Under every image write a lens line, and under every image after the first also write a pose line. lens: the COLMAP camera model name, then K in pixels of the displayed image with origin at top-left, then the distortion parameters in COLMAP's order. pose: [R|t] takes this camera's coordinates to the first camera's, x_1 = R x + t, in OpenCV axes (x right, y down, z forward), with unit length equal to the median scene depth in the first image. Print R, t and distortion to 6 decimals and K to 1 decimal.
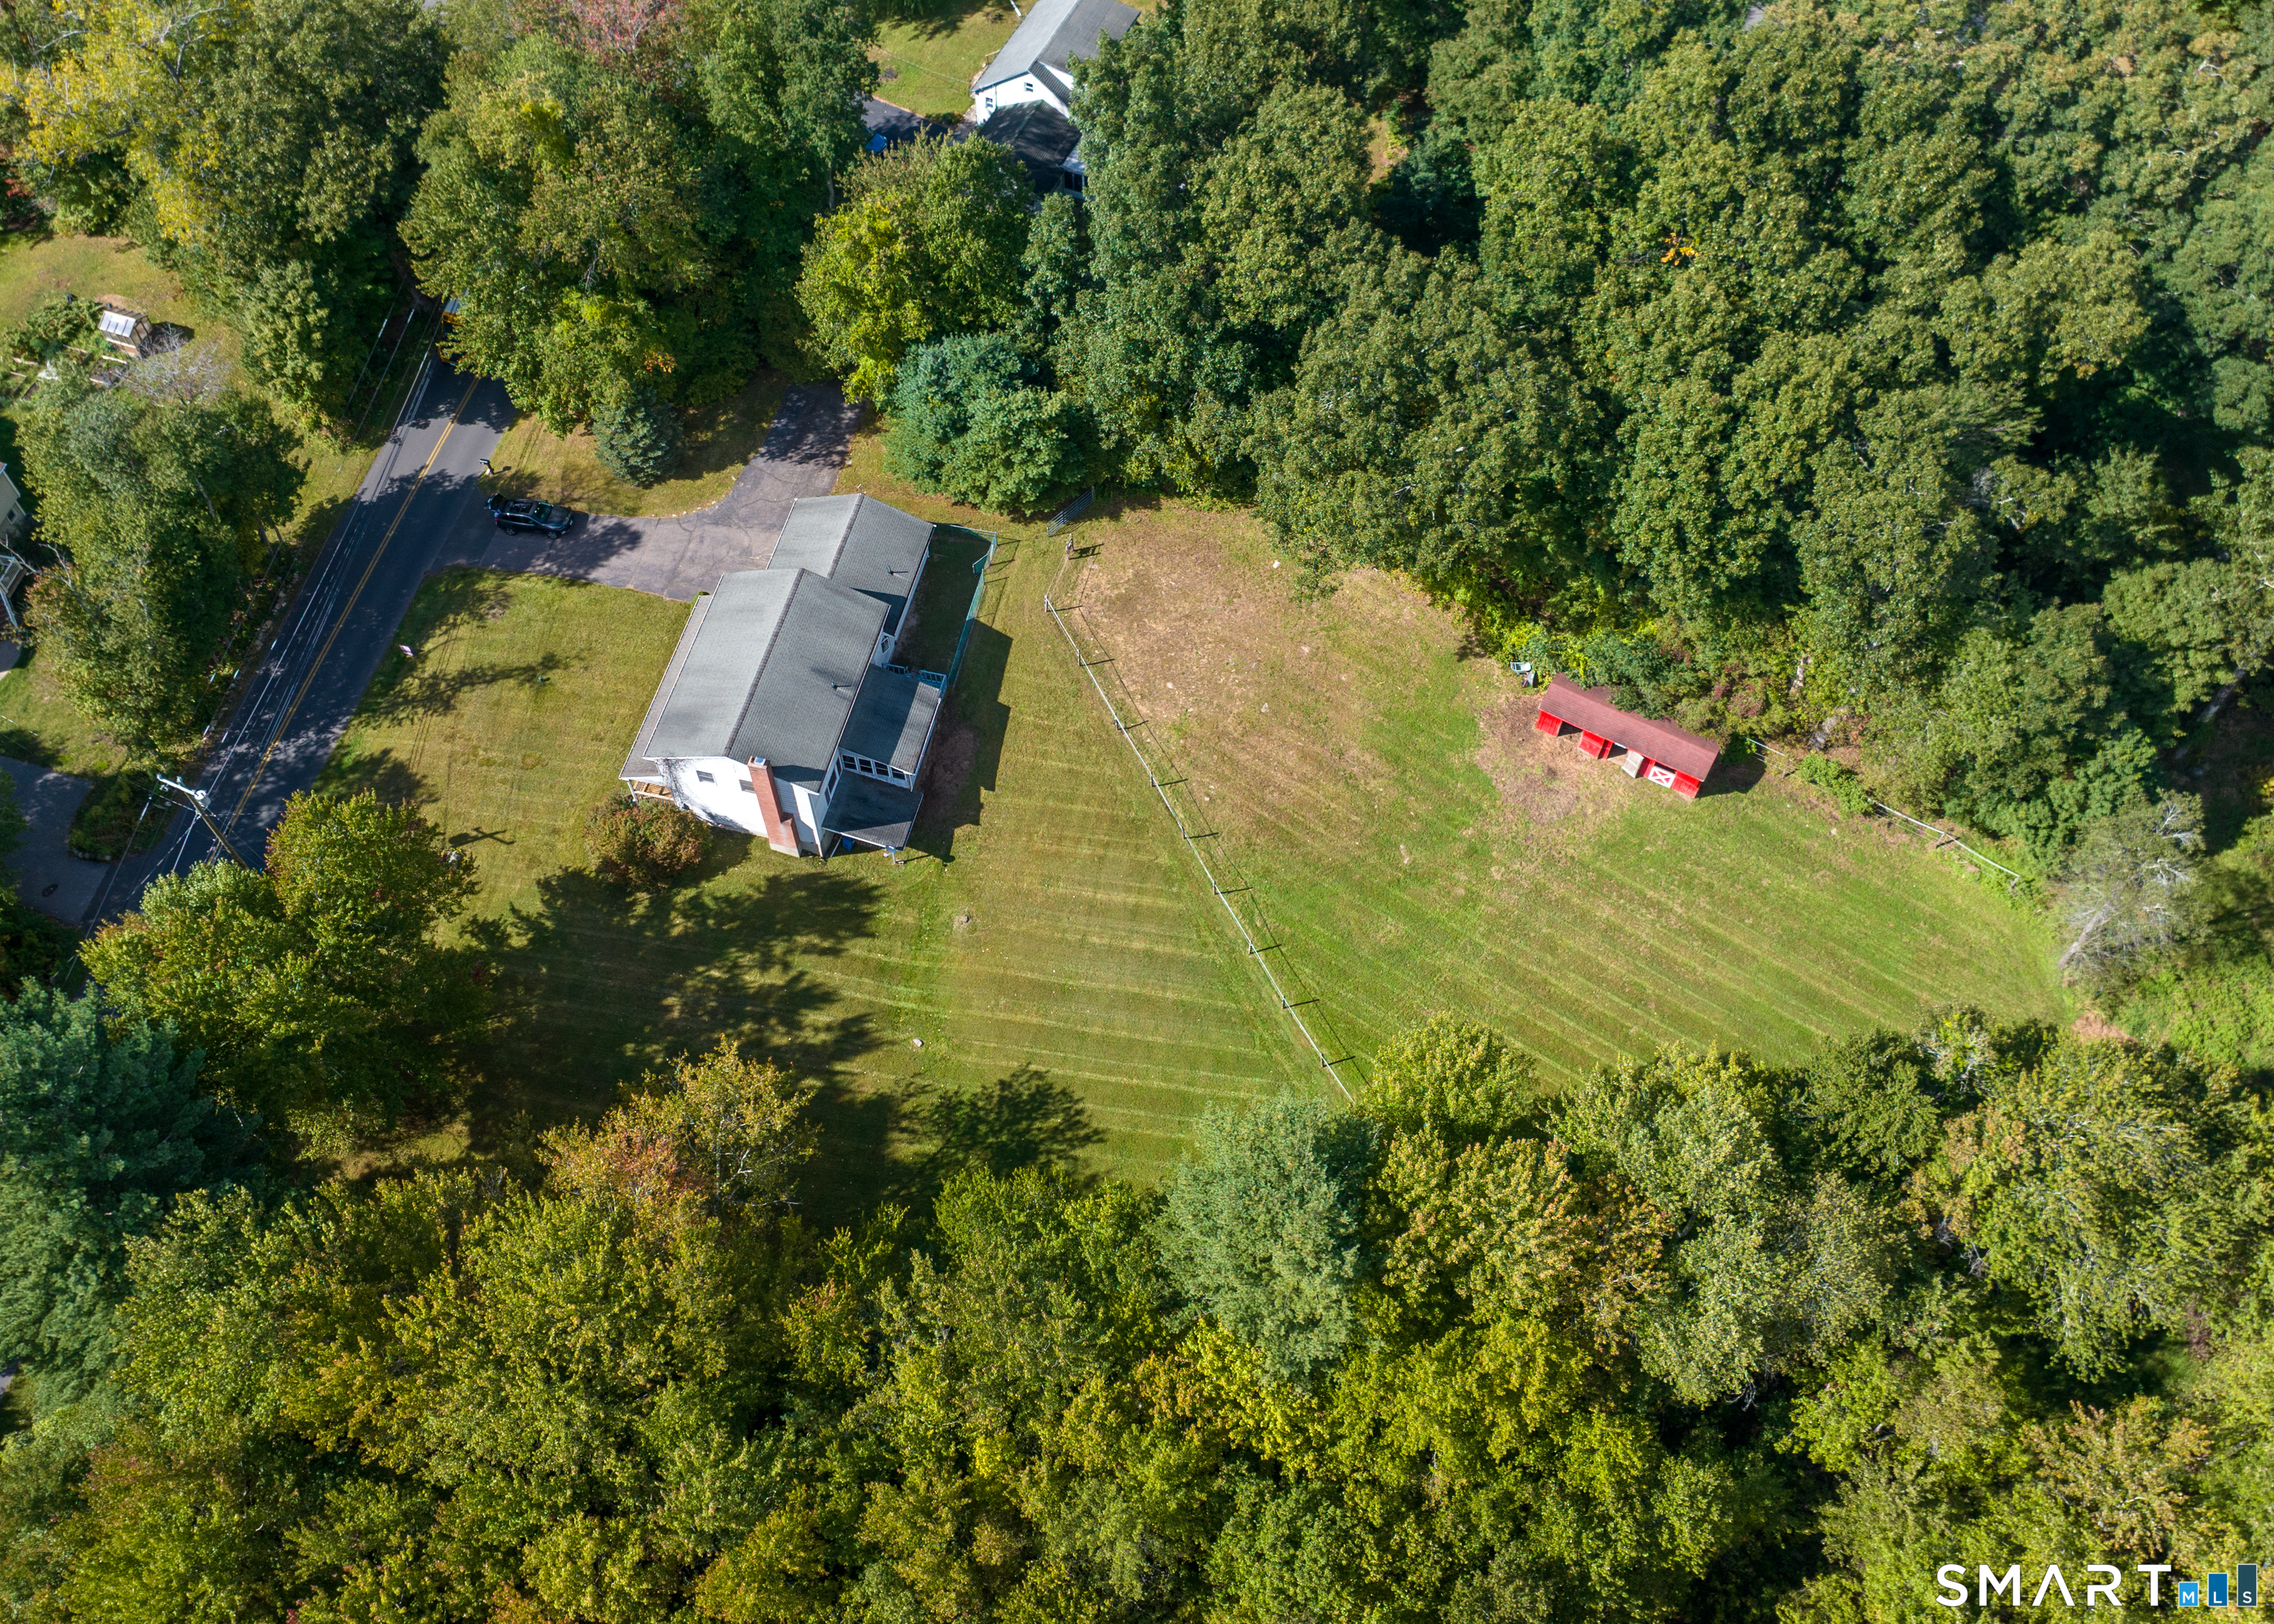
lens RADIAL K [[2070.6, 0, 1137.0], [0, 2070.6, 812.0], [0, 0, 1]] dist [-0.003038, -0.020867]
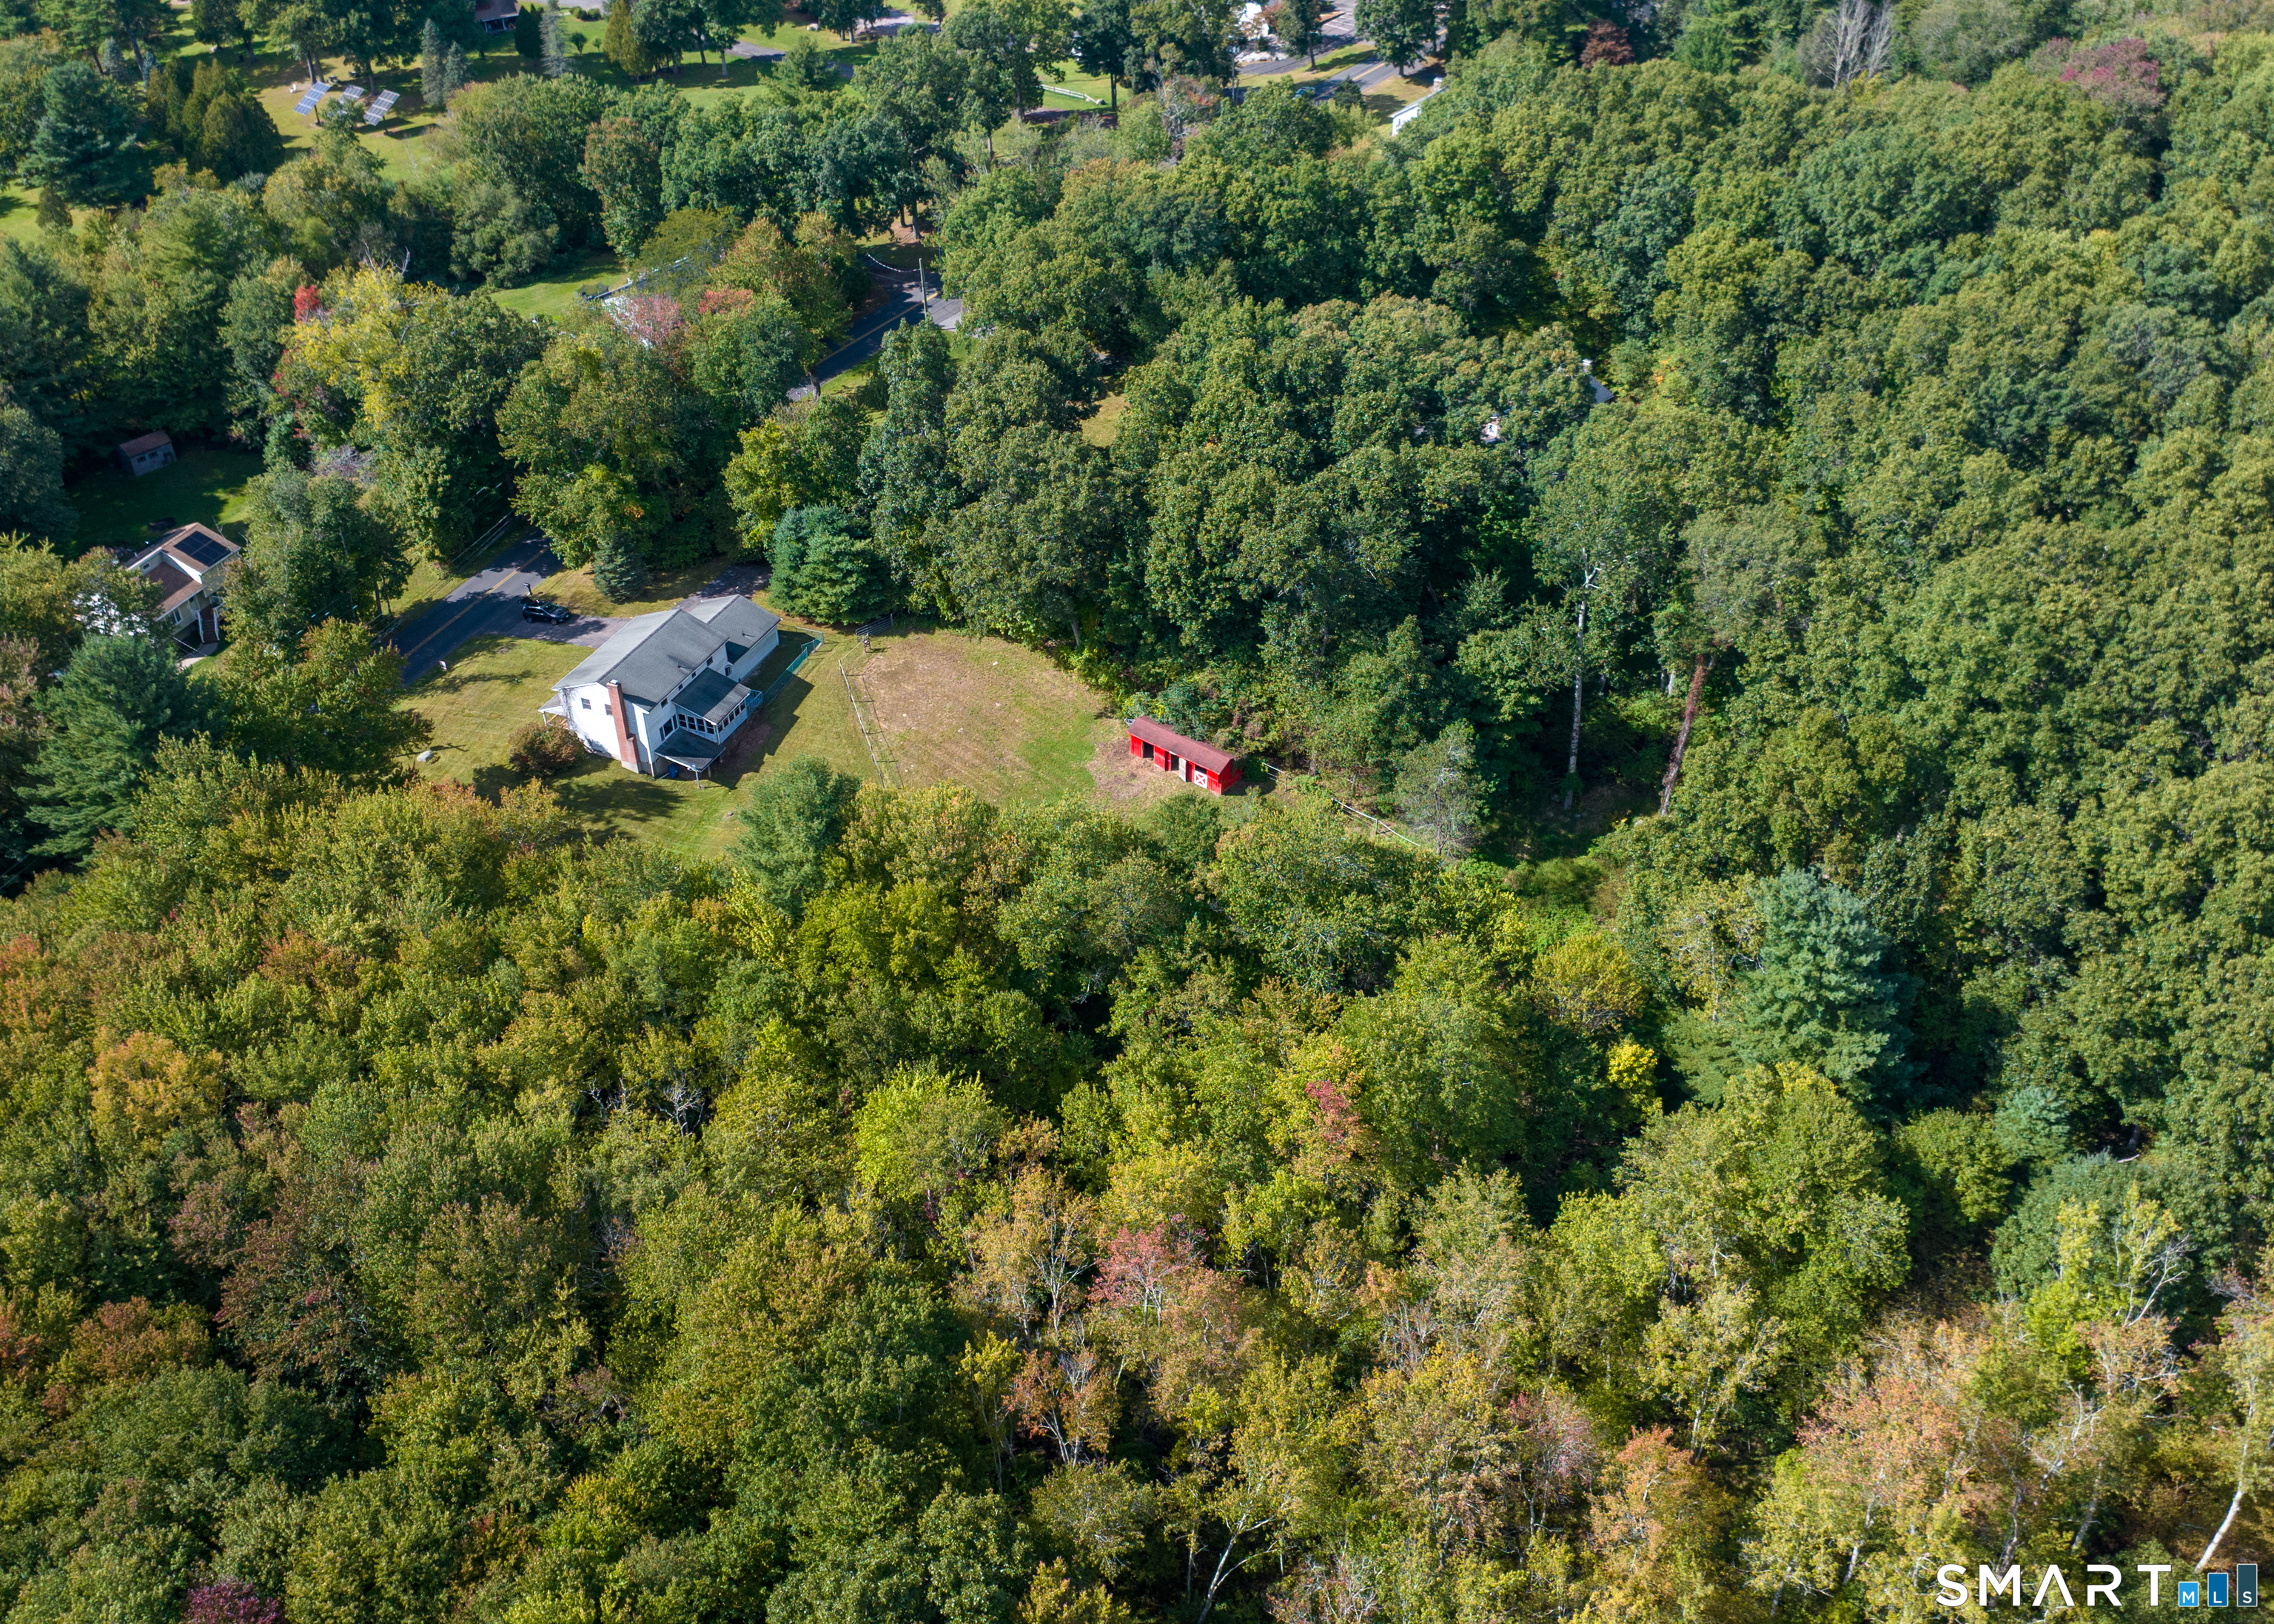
lens RADIAL K [[2070.6, 0, 1137.0], [0, 2070.6, 812.0], [0, 0, 1]] dist [-0.003038, -0.020867]
pose [[0.986454, 0.085977, -0.139699, 0.410727], [-0.130859, 0.925991, -0.354143, 0.531093], [0.098912, 0.367626, 0.924698, -0.375158]]
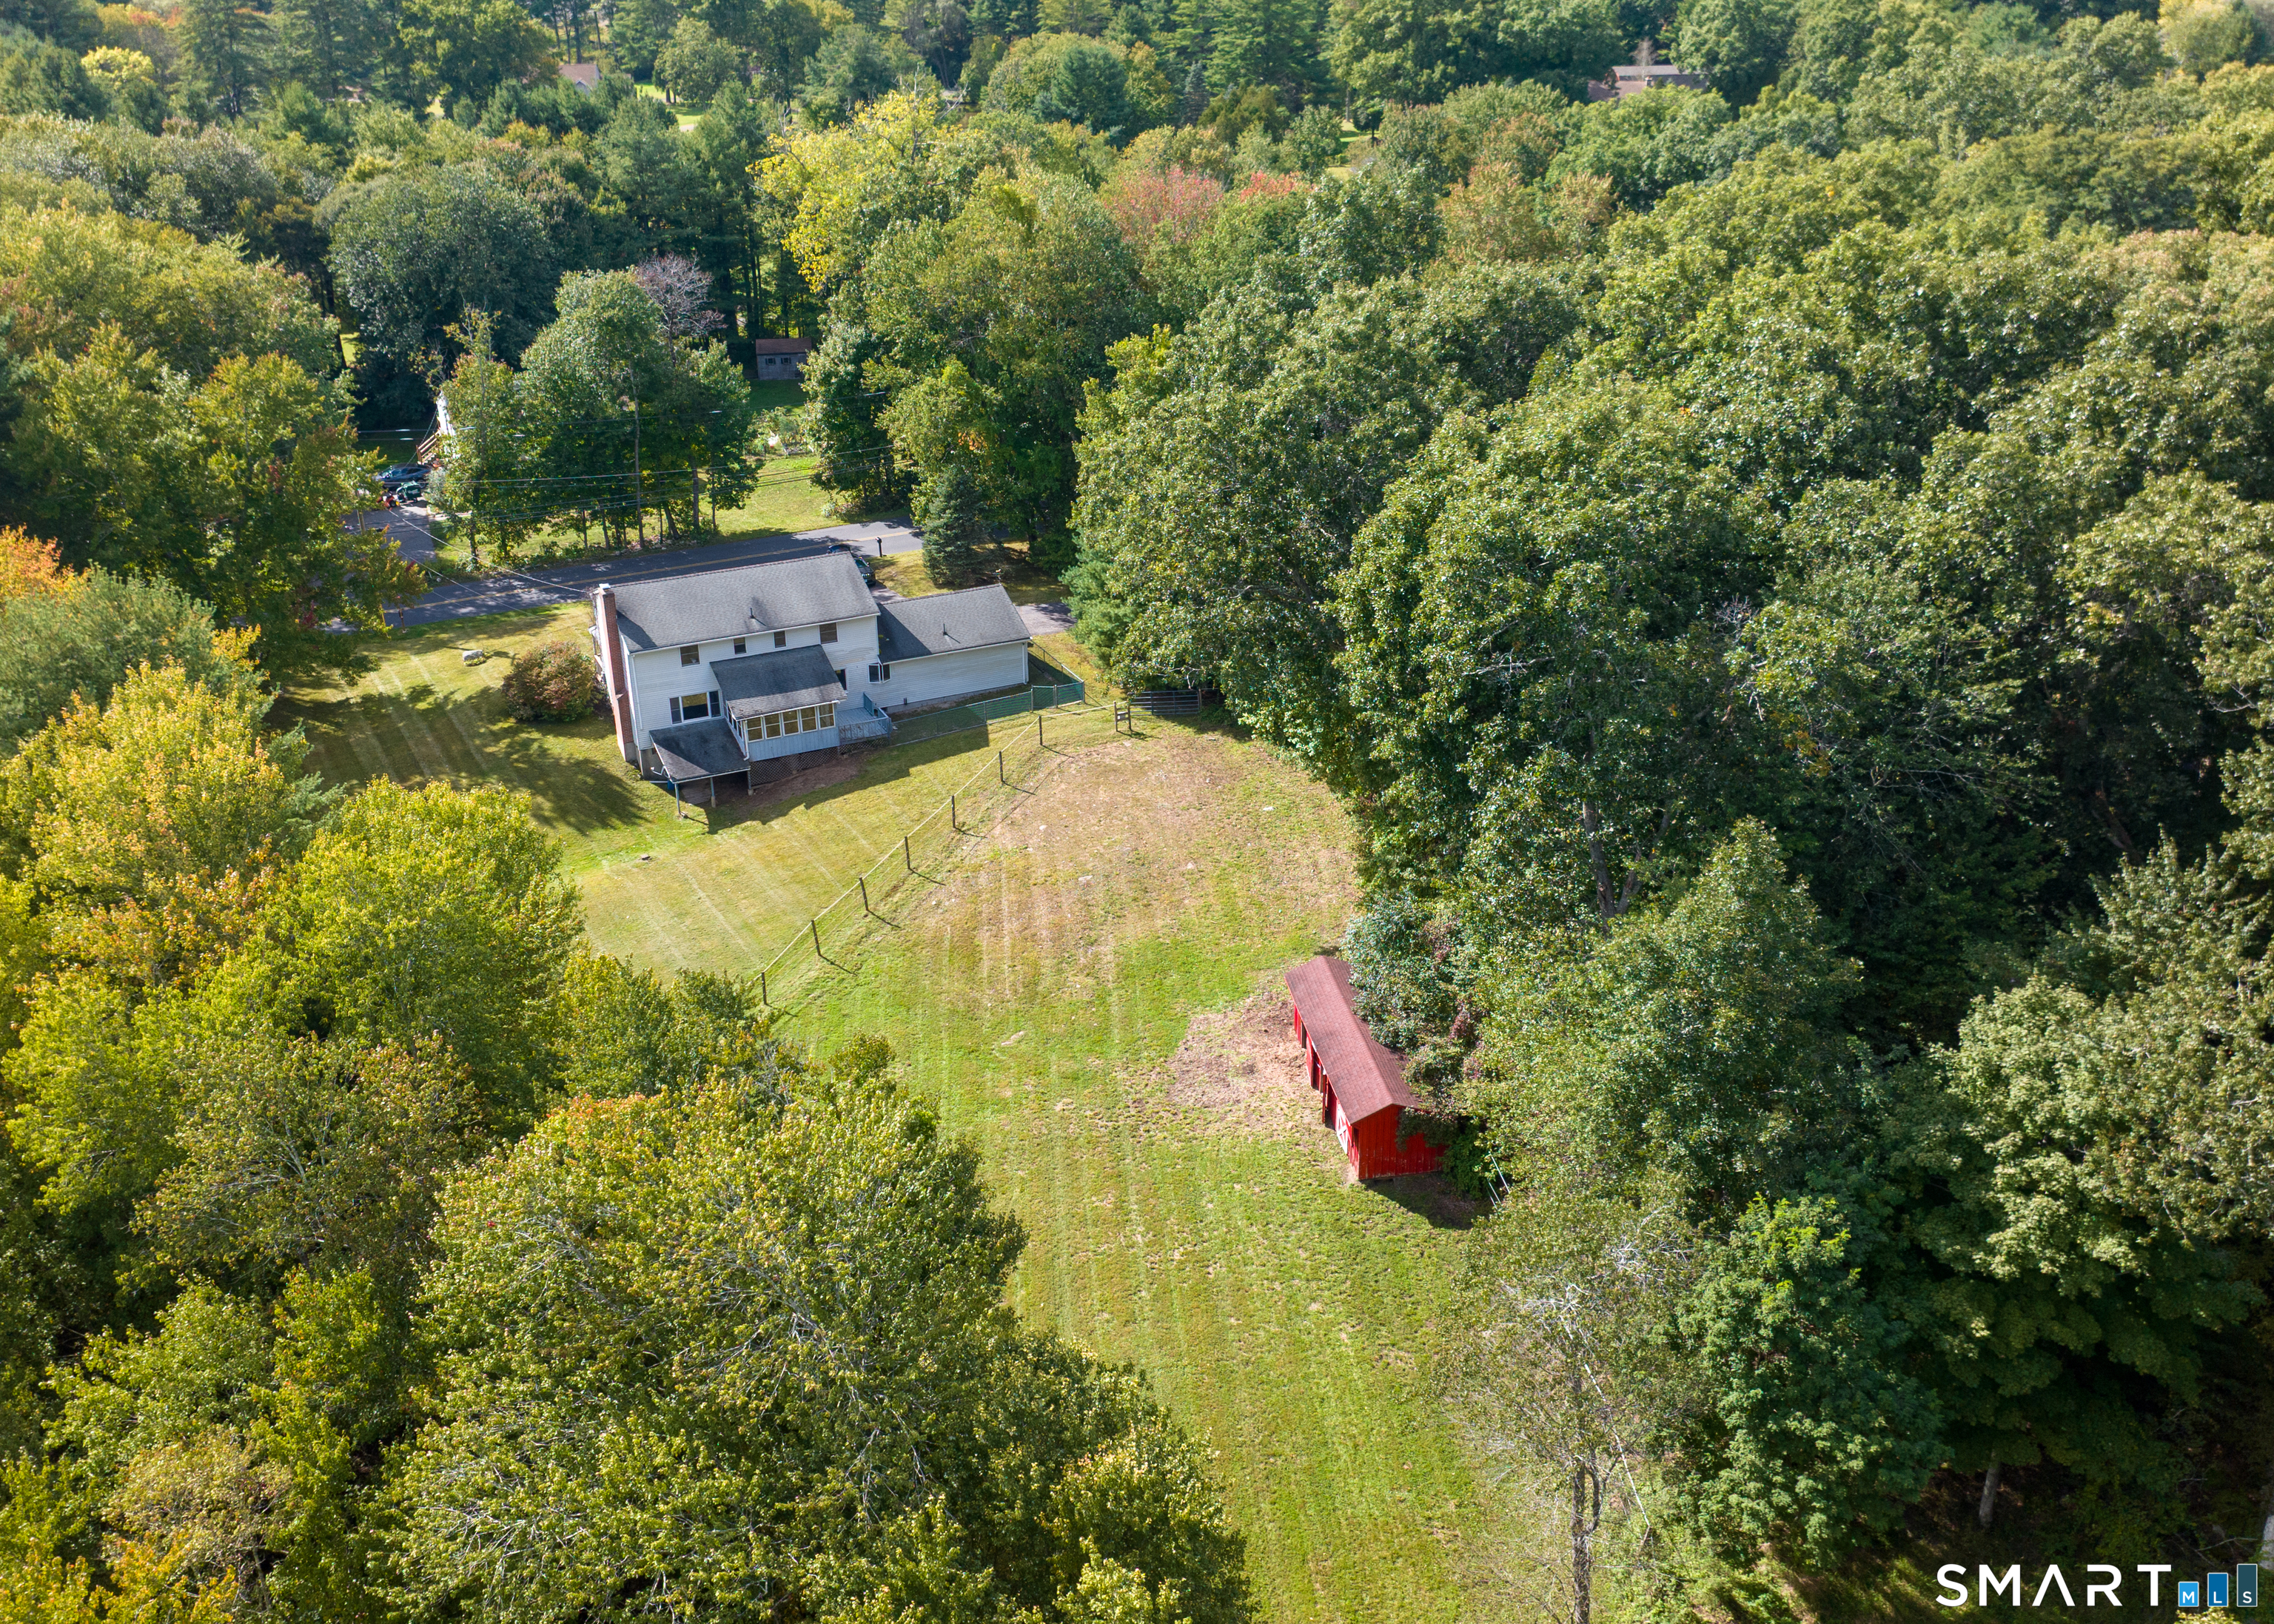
lens RADIAL K [[2070.6, 0, 1137.0], [0, 2070.6, 812.0], [0, 0, 1]] dist [-0.003038, -0.020867]
pose [[0.514031, 0.292276, -0.806441, 0.697348], [-0.682079, 0.709368, -0.177668, 0.047060], [0.520135, 0.641383, 0.563992, 0.581163]]
